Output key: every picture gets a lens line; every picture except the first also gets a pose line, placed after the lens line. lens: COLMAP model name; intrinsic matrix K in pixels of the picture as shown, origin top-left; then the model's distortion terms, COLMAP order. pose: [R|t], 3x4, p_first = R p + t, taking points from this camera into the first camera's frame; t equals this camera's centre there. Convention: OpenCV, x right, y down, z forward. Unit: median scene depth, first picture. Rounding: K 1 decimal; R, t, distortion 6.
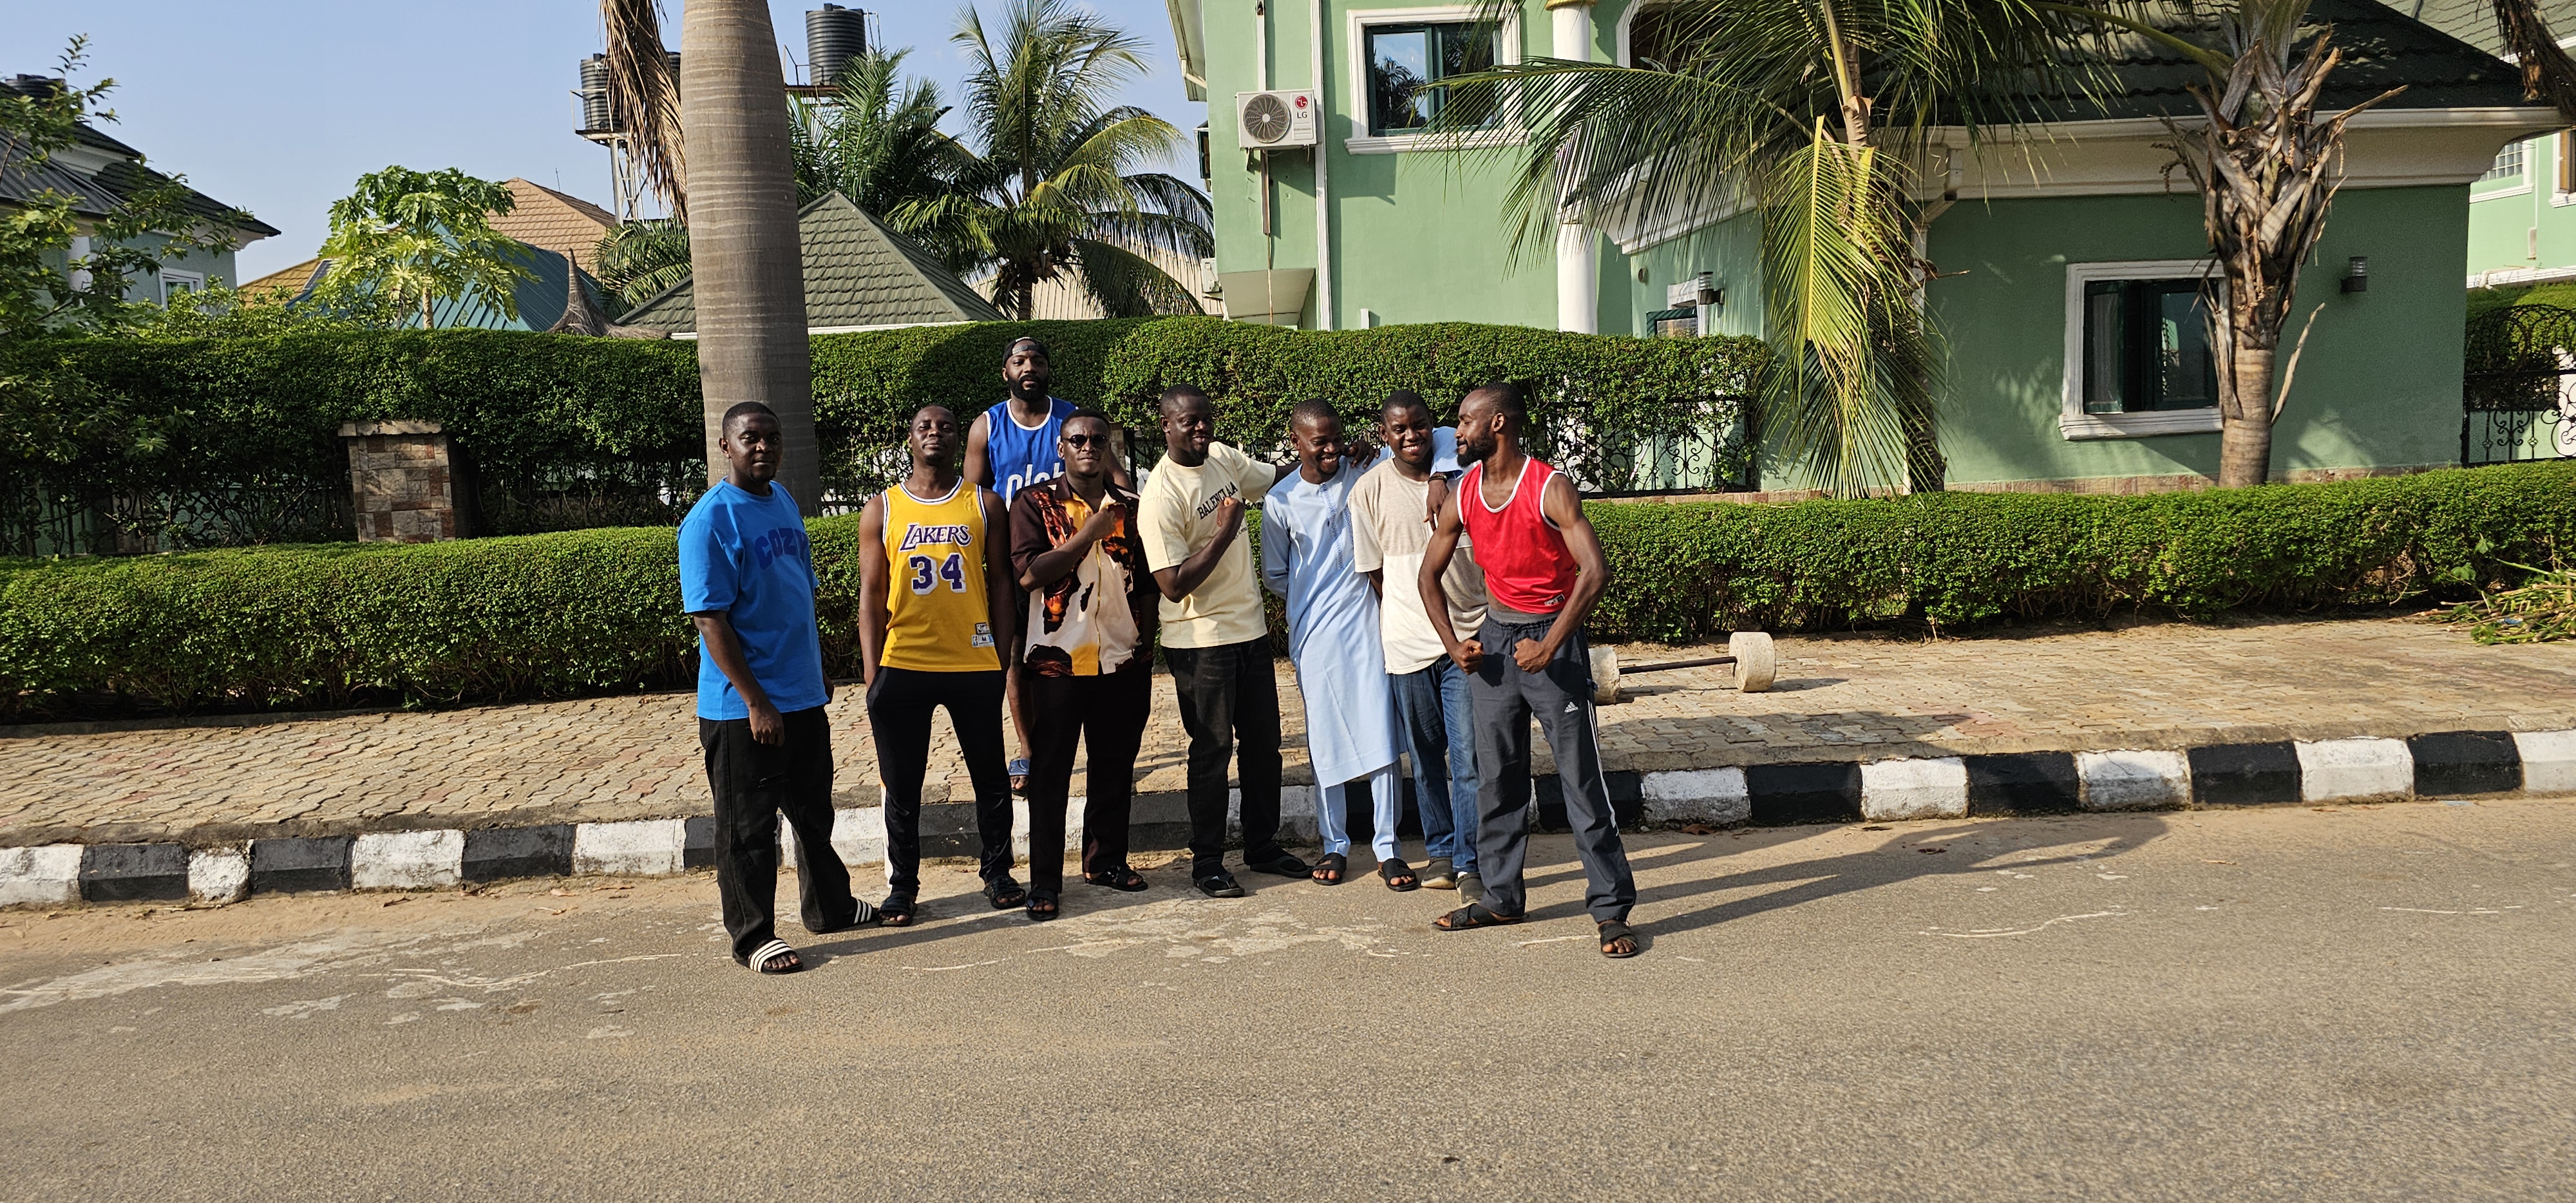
lens RADIAL K [[1653.0, 0, 1237.6], [0, 1653.0, 583.5], [0, 0, 1]] dist [0.062225, -0.077841]
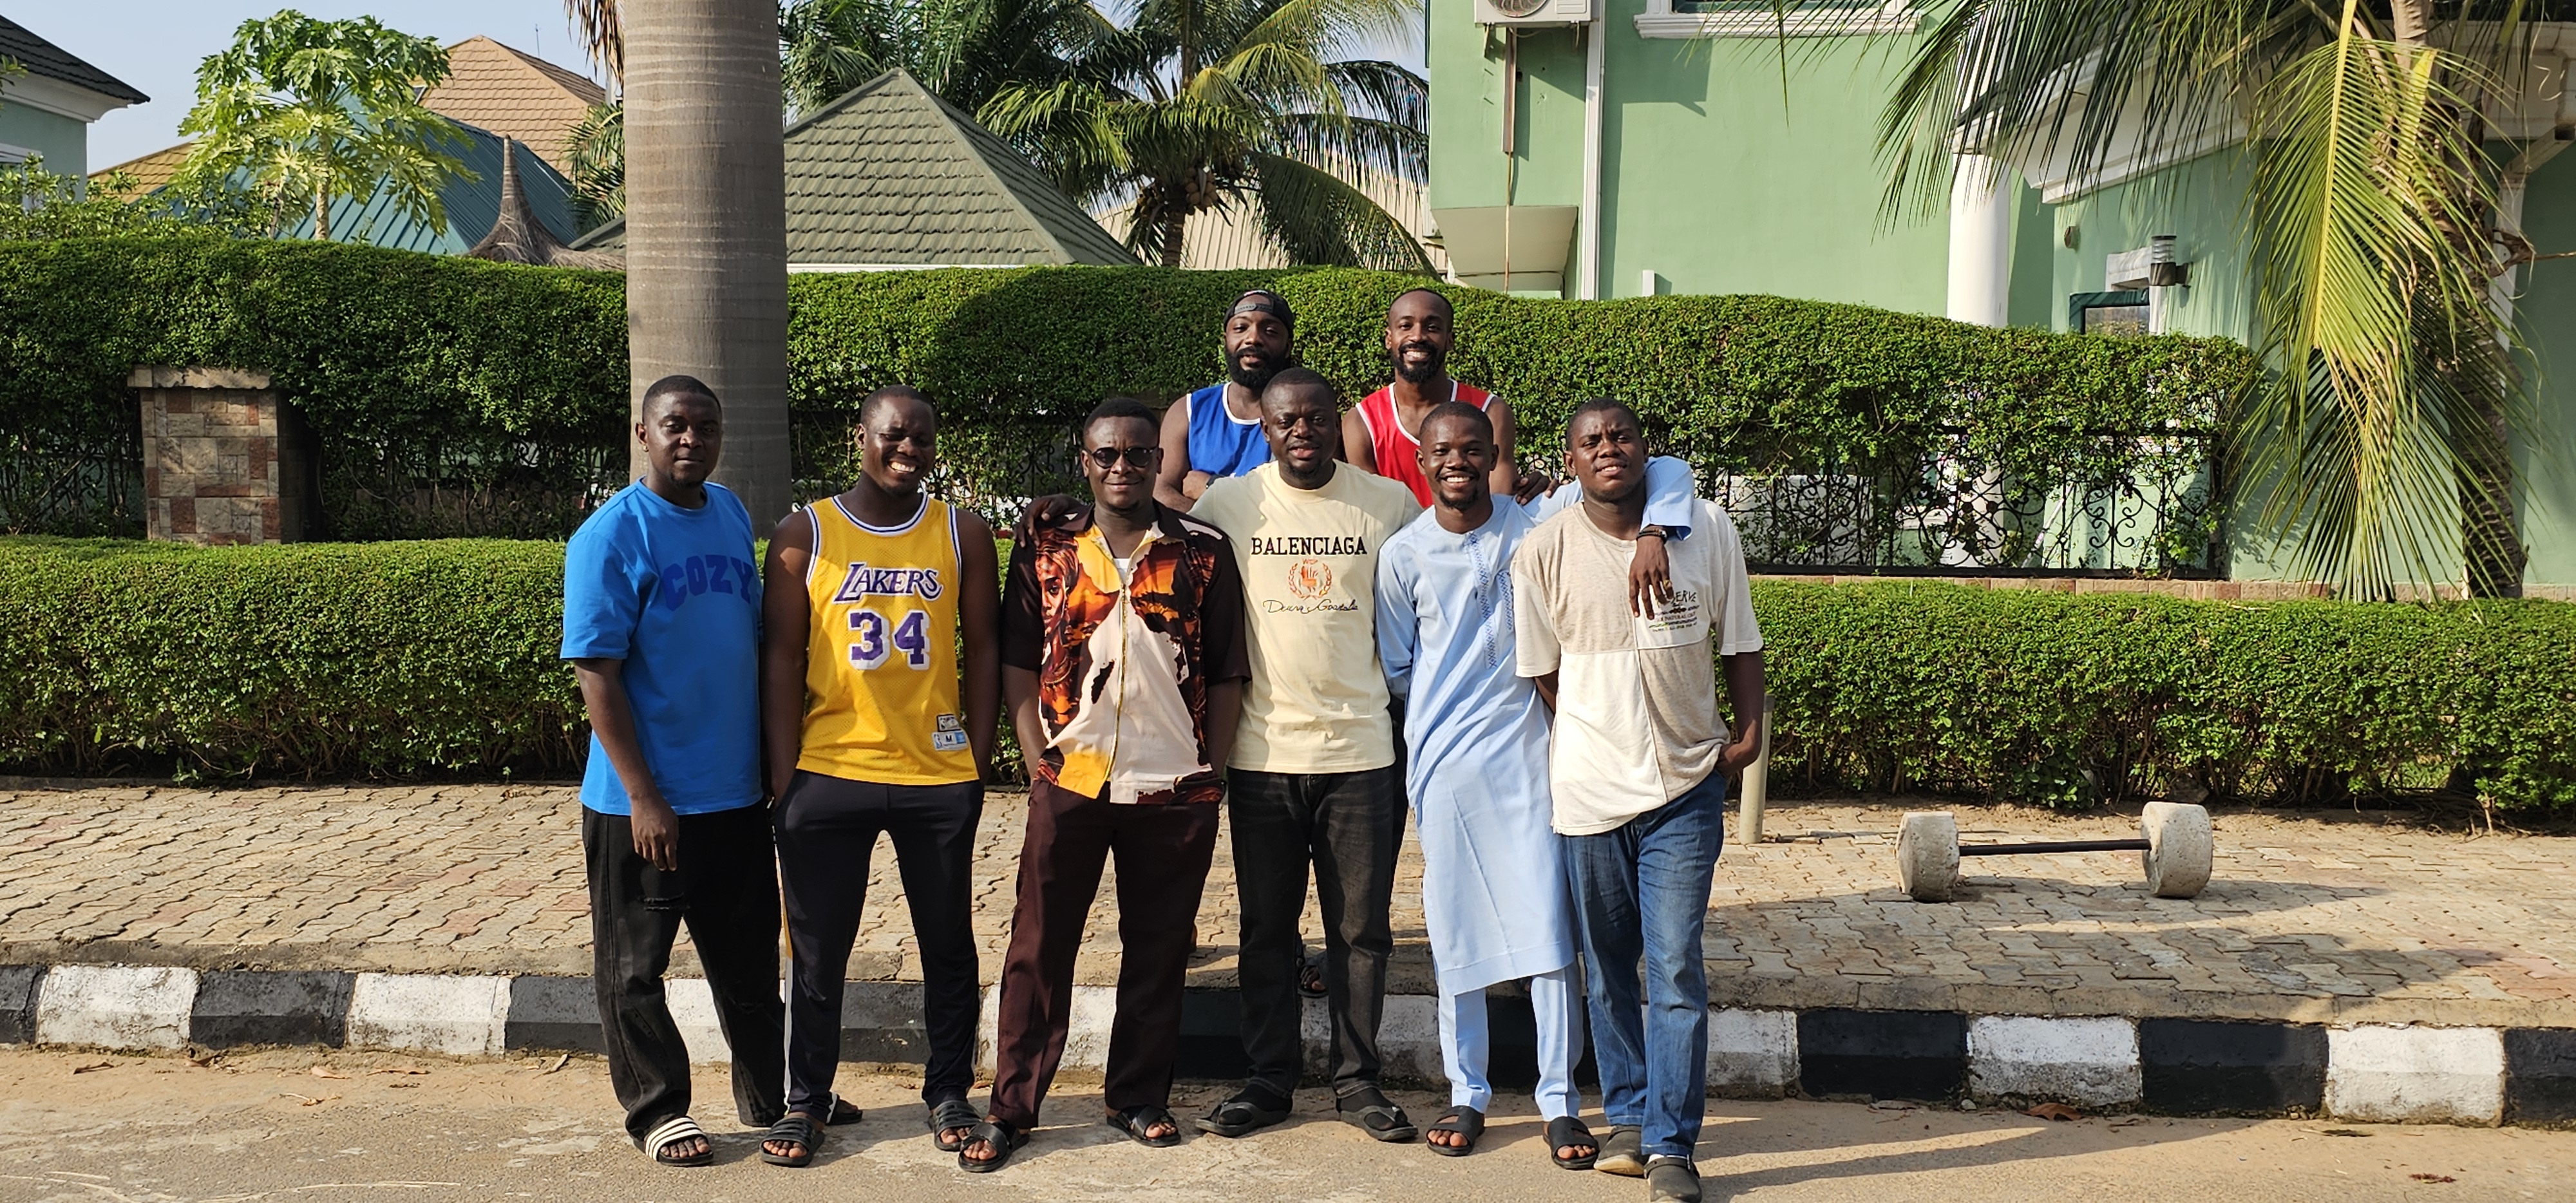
lens RADIAL K [[2355.2, 0, 1308.9], [0, 2355.2, 652.9], [0, 0, 1]] dist [0.054699, -0.058987]
pose [[0.993222, 0.060482, -0.099258, 0.060291], [-0.060589, 0.998161, 0.001939, -0.008795], [0.099192, 0.004088, 0.995060, 0.059926]]
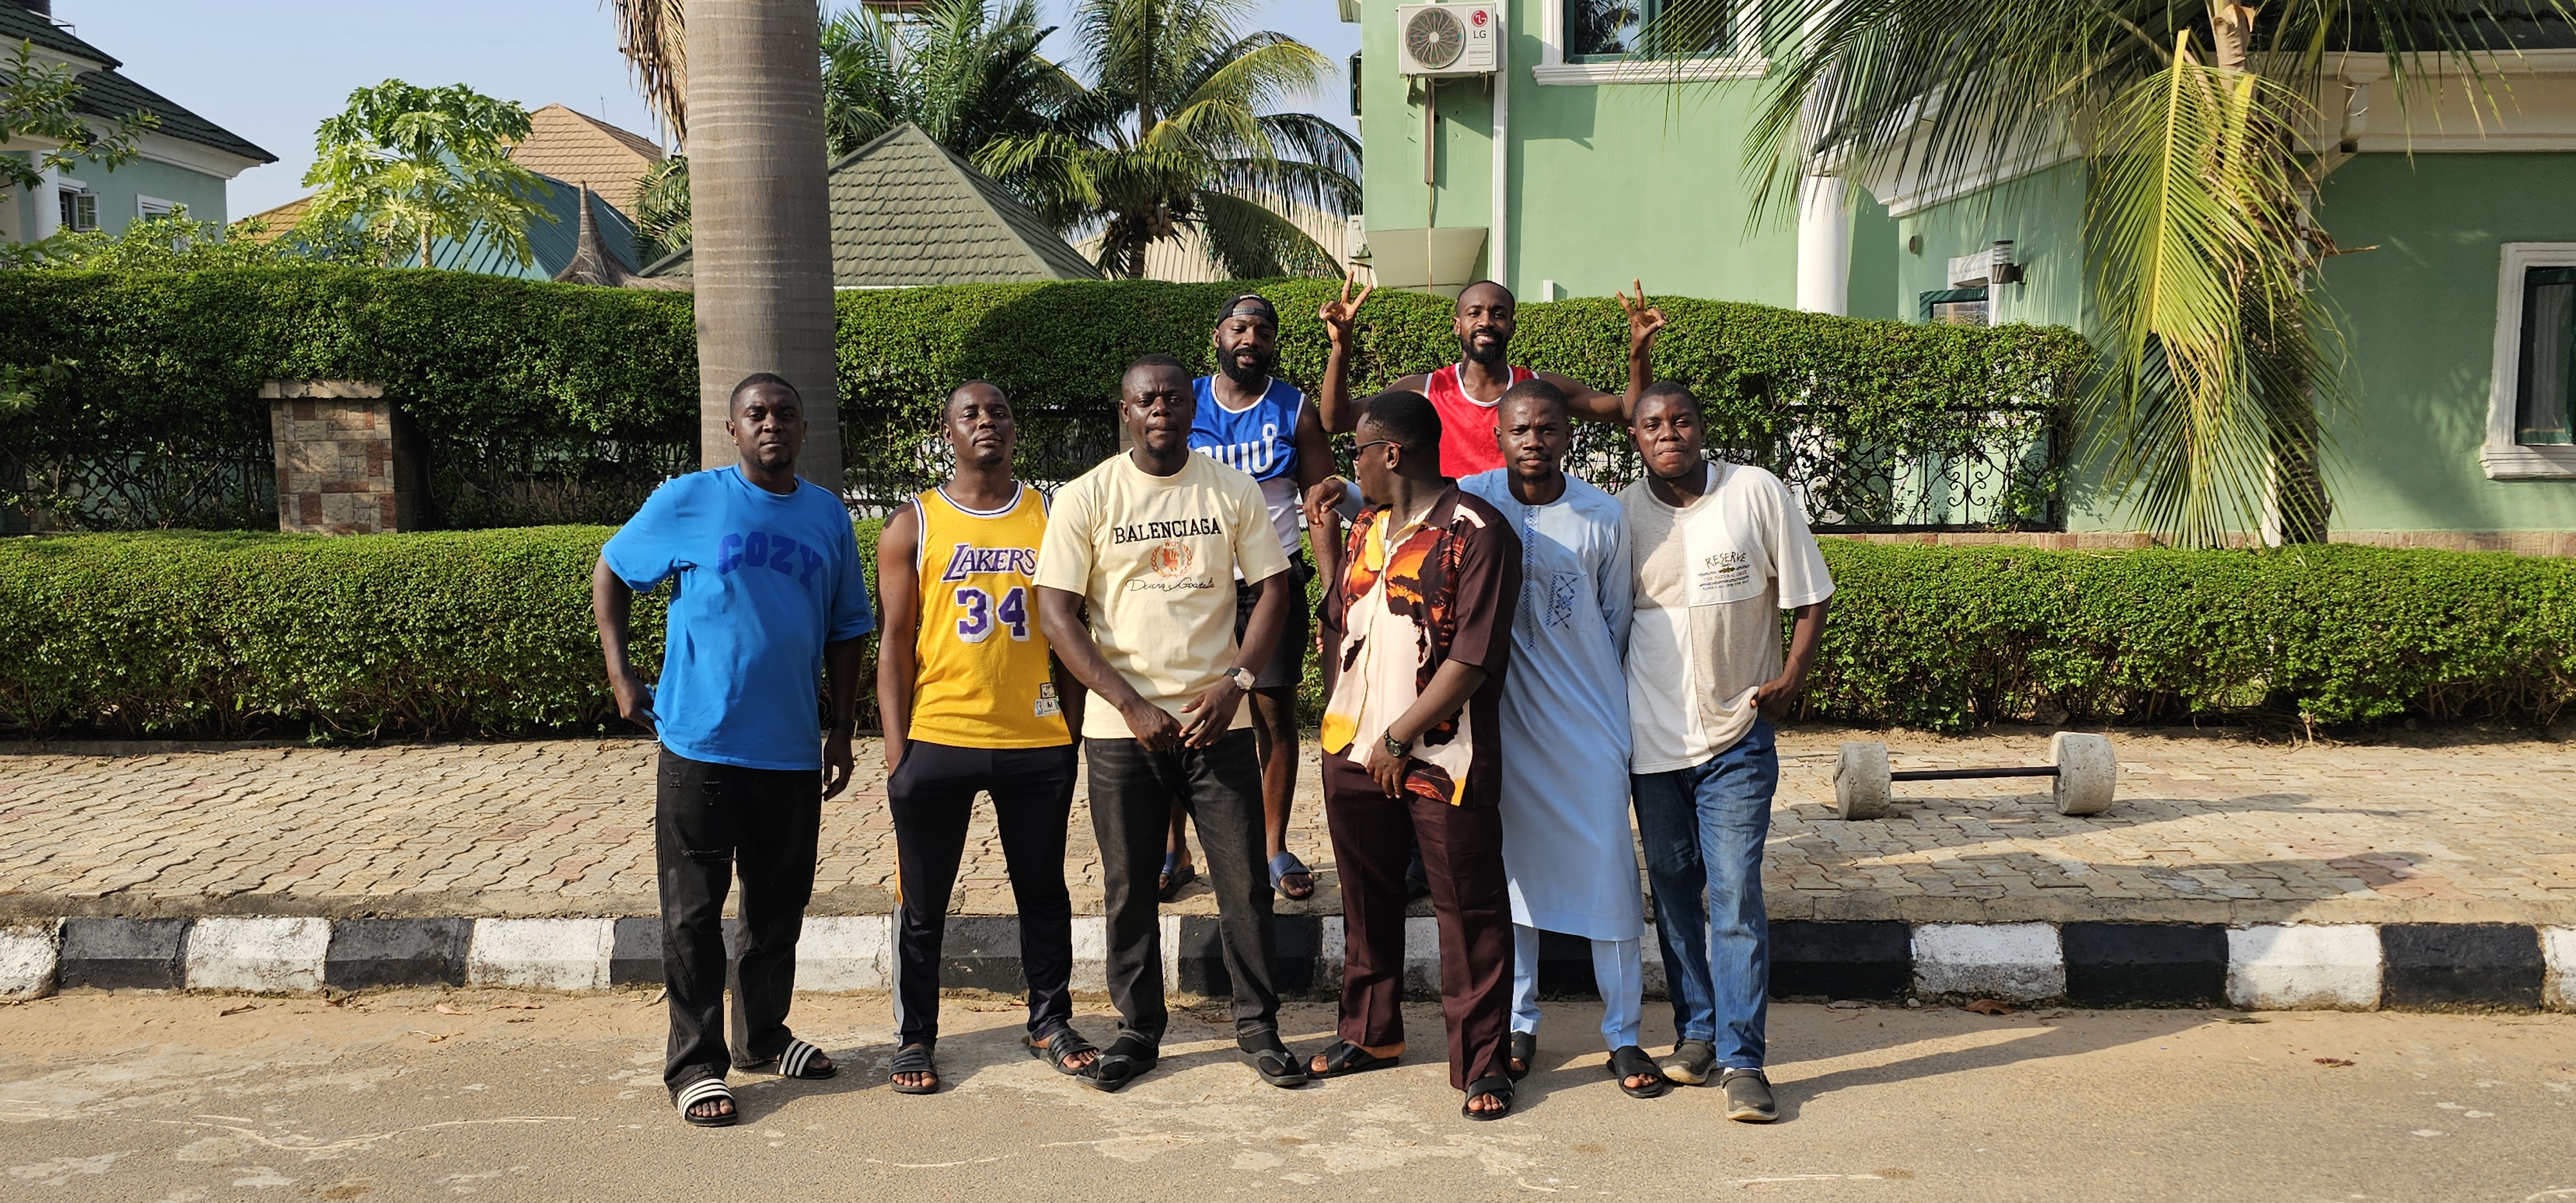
lens RADIAL K [[1818.3, 0, 1256.0], [0, 1818.3, 623.4], [0, 0, 1]] dist [0.049162, -0.048727]
pose [[0.996477, 0.042078, -0.072542, 0.009784], [-0.040909, 0.999009, 0.017517, -0.014962], [0.073207, -0.014487, 0.997212, 0.154724]]
